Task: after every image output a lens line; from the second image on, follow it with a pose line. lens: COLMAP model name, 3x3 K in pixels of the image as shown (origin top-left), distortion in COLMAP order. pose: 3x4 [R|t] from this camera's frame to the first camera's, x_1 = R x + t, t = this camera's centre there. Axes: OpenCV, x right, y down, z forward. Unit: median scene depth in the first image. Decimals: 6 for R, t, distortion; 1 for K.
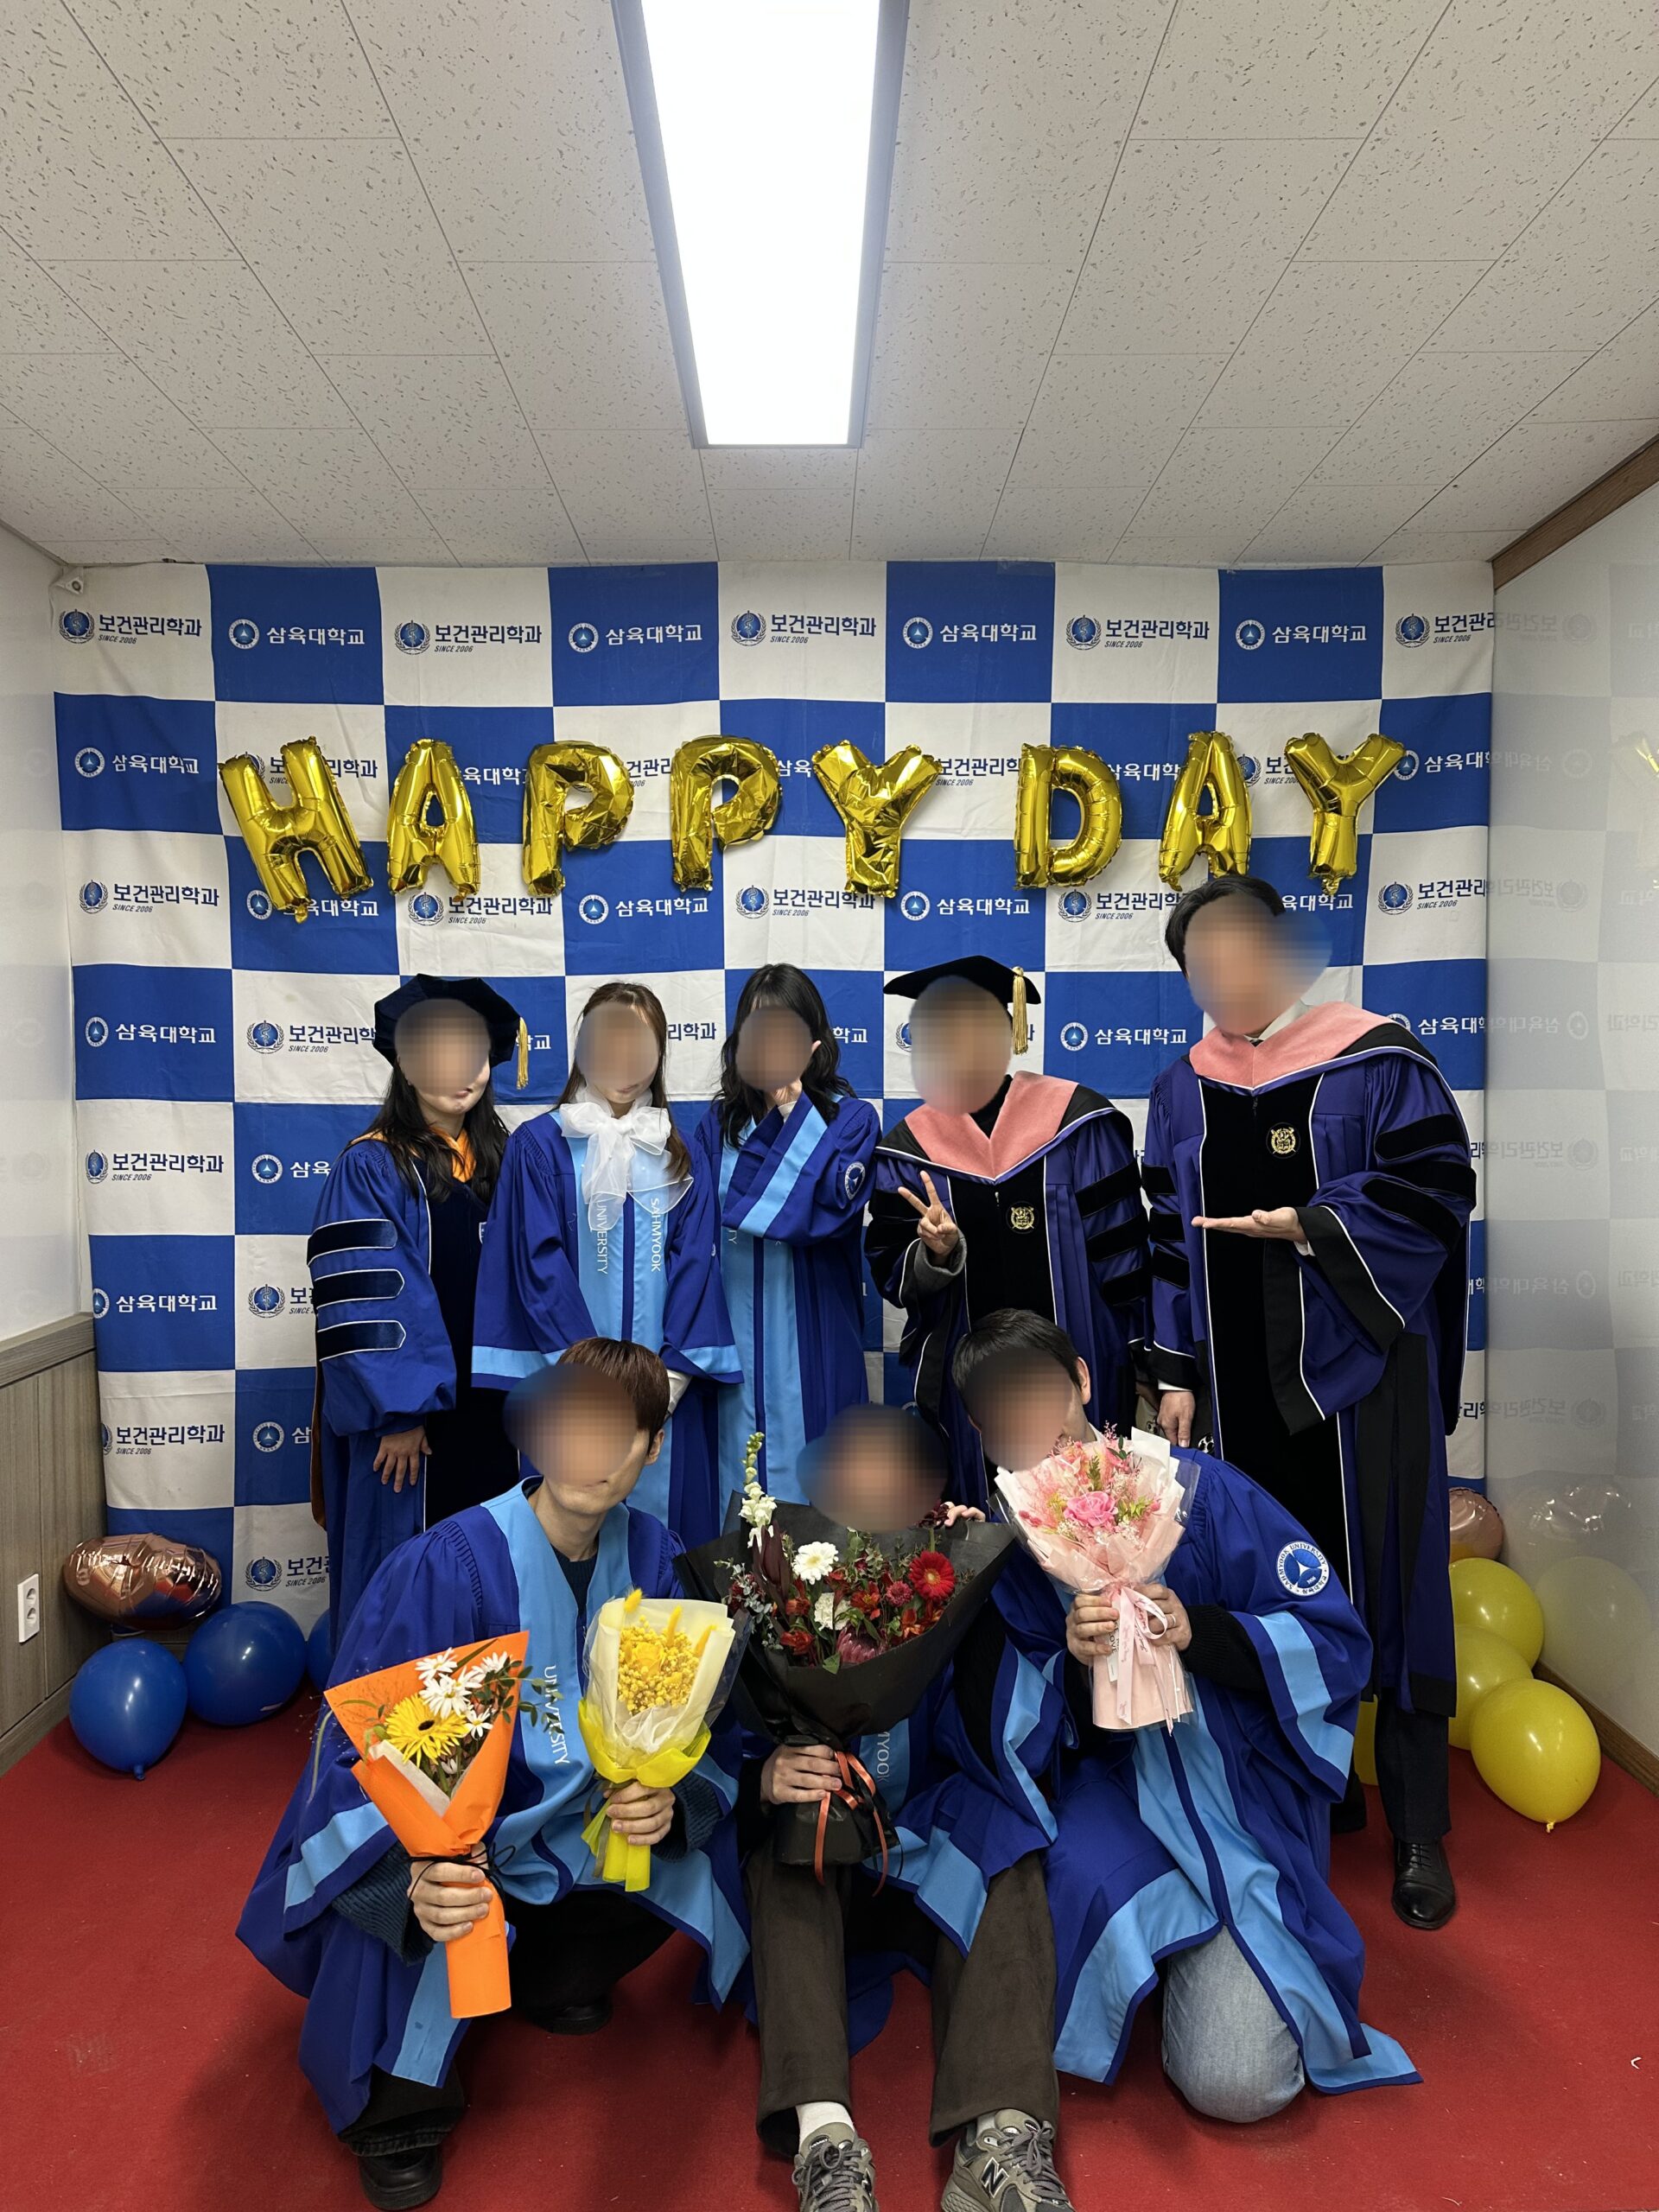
lens RADIAL K [[1560.2, 0, 813.9], [0, 1560.2, 1114.6], [0, 0, 1]] dist [0.051301, -0.046823]
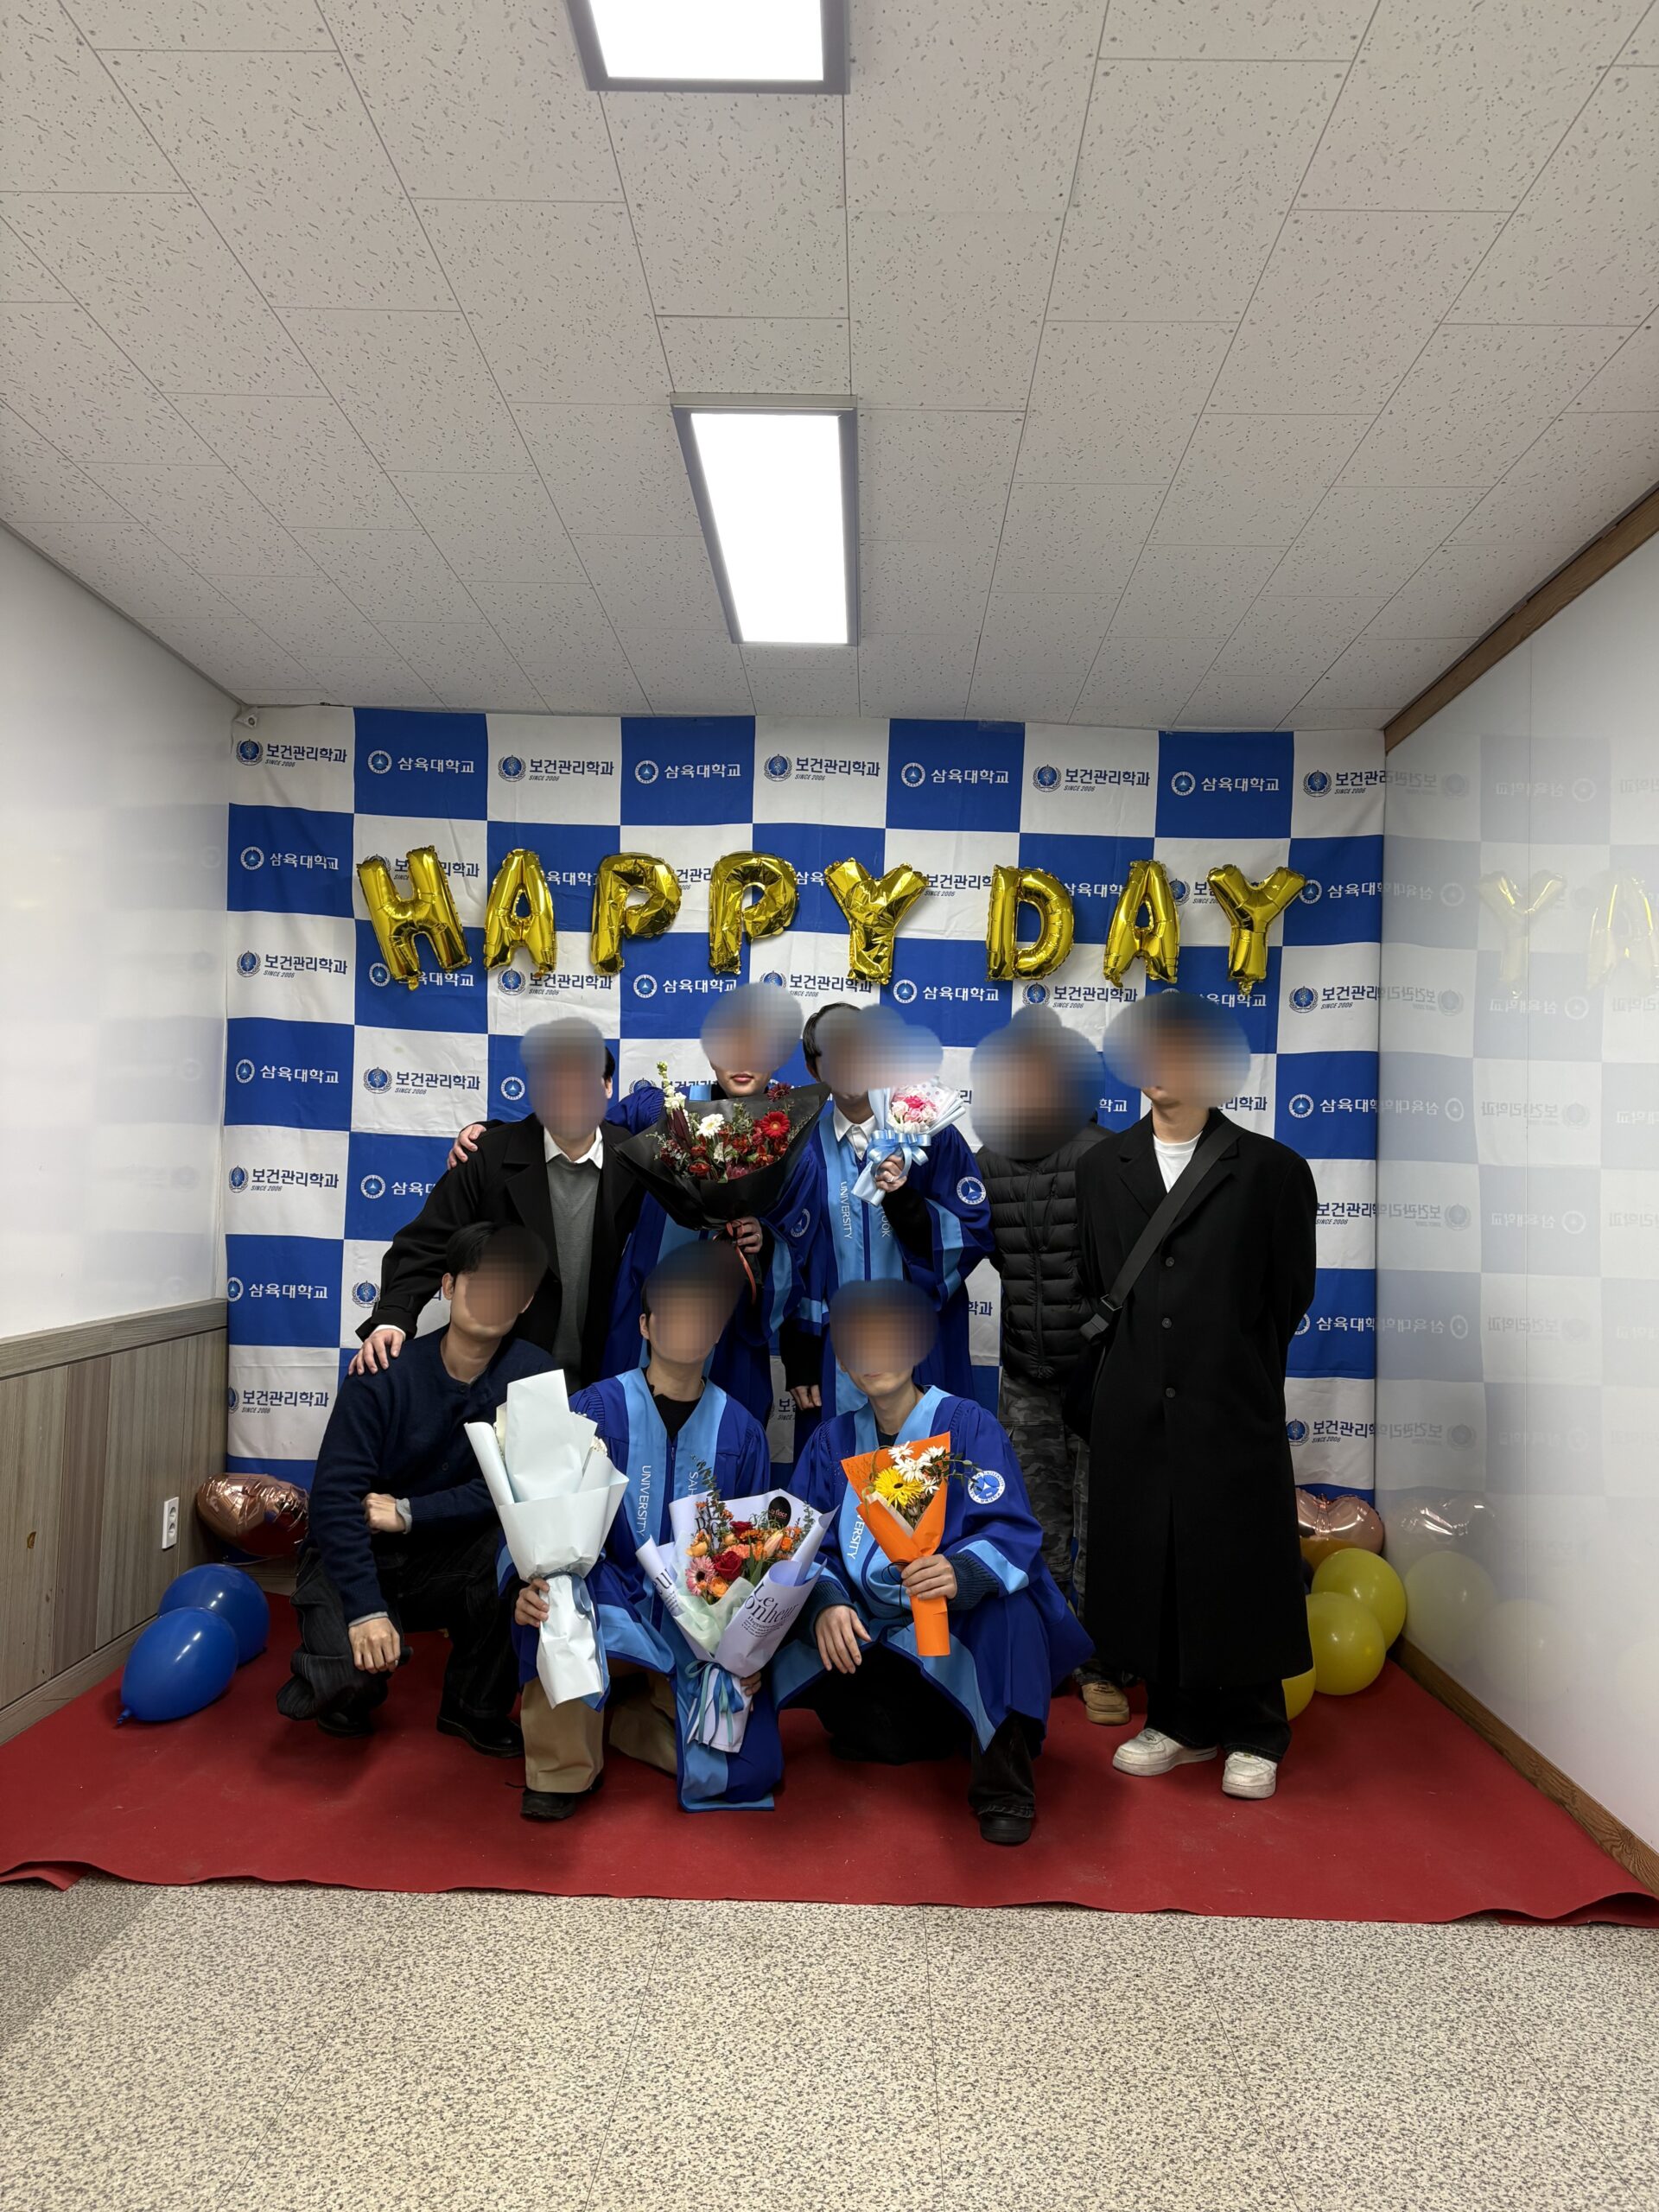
lens RADIAL K [[1675.8, 0, 818.0], [0, 1675.8, 1117.4], [0, 0, 1]] dist [0.057458, -0.009377]
pose [[0.998413, 0.035704, -0.043562, 0.058395], [-0.038587, 0.996990, -0.067249, 0.057040], [0.041030, 0.068823, 0.996785, -0.315989]]
